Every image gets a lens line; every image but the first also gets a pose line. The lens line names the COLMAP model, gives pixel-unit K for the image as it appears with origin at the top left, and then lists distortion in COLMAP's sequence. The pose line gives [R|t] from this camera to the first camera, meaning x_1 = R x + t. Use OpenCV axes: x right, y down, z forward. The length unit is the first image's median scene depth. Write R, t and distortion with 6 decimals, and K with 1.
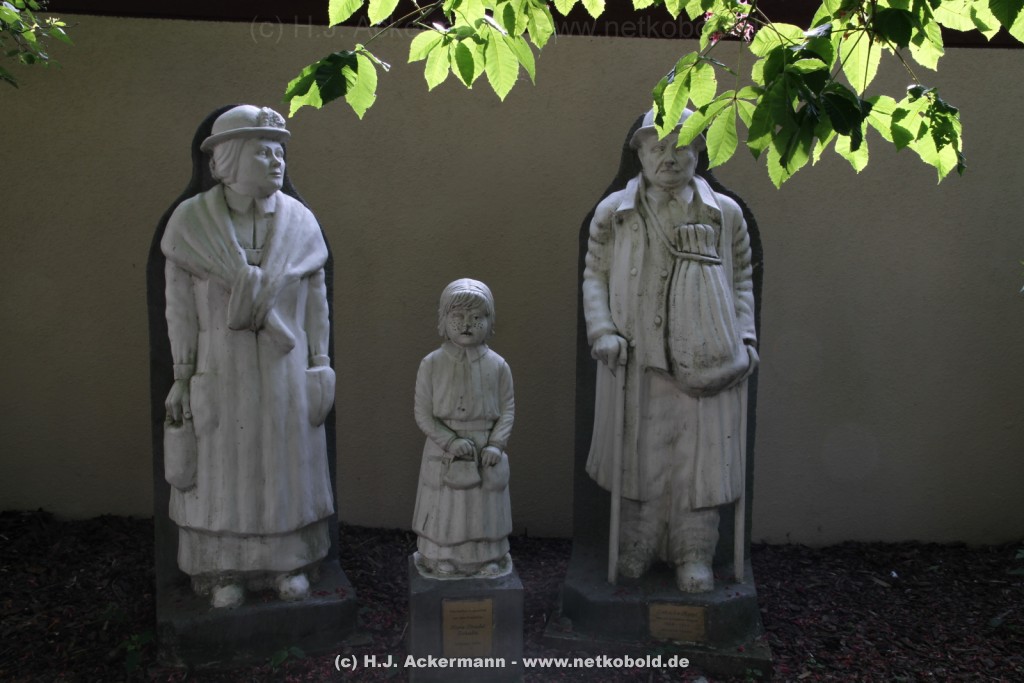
lens RADIAL K [[1040.2, 0, 512.7], [0, 1040.2, 343.4], [0, 0, 1]] dist [0.016737, 0.000000]
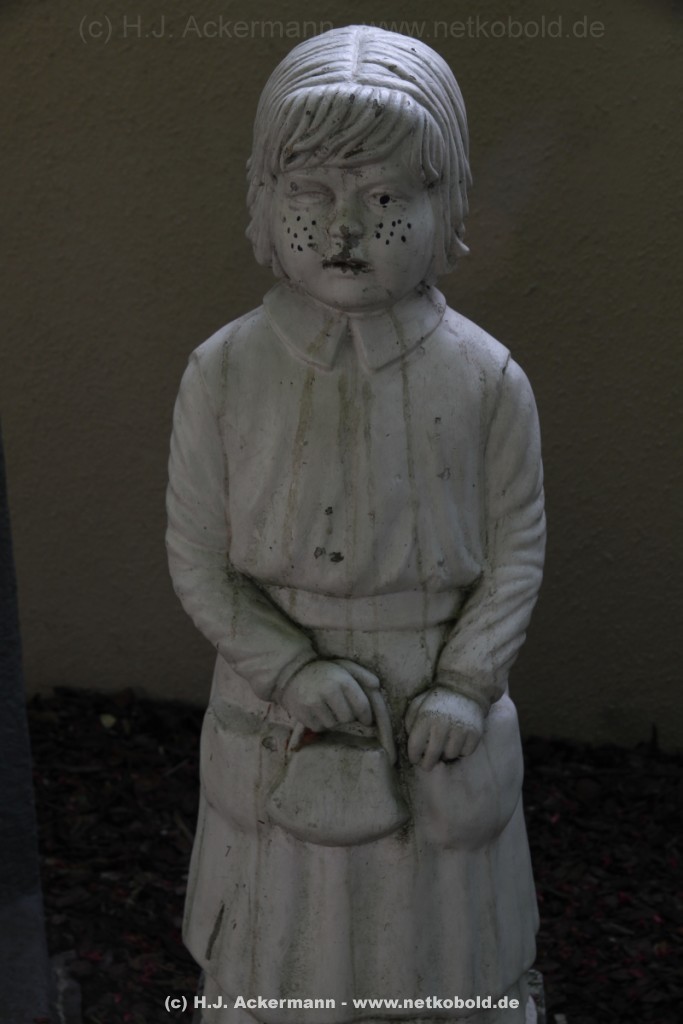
lens RADIAL K [[1898.5, 0, 335.9], [0, 1898.5, 517.7], [0, 0, 1]] dist [0.155981, 0.000000]
pose [[0.978108, 0.036675, -0.204839, 0.048264], [0.016125, 0.968029, 0.250318, -0.063317], [0.207470, -0.248141, 0.946246, 0.535139]]
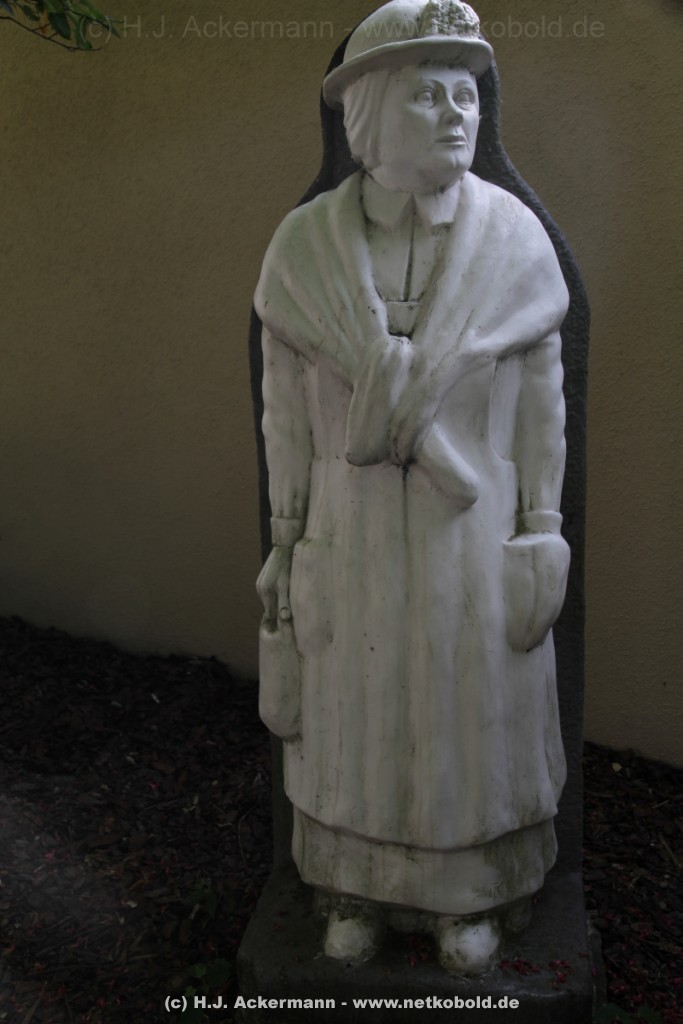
lens RADIAL K [[1074.4, 0, 335.0], [0, 1074.4, 513.7], [0, 0, 1]] dist [0.040516, 0.000000]
pose [[0.847301, 0.087596, -0.523839, 0.002730], [-0.006756, 0.988003, 0.154285, -0.070147], [0.531070, -0.127187, 0.837728, 0.543056]]
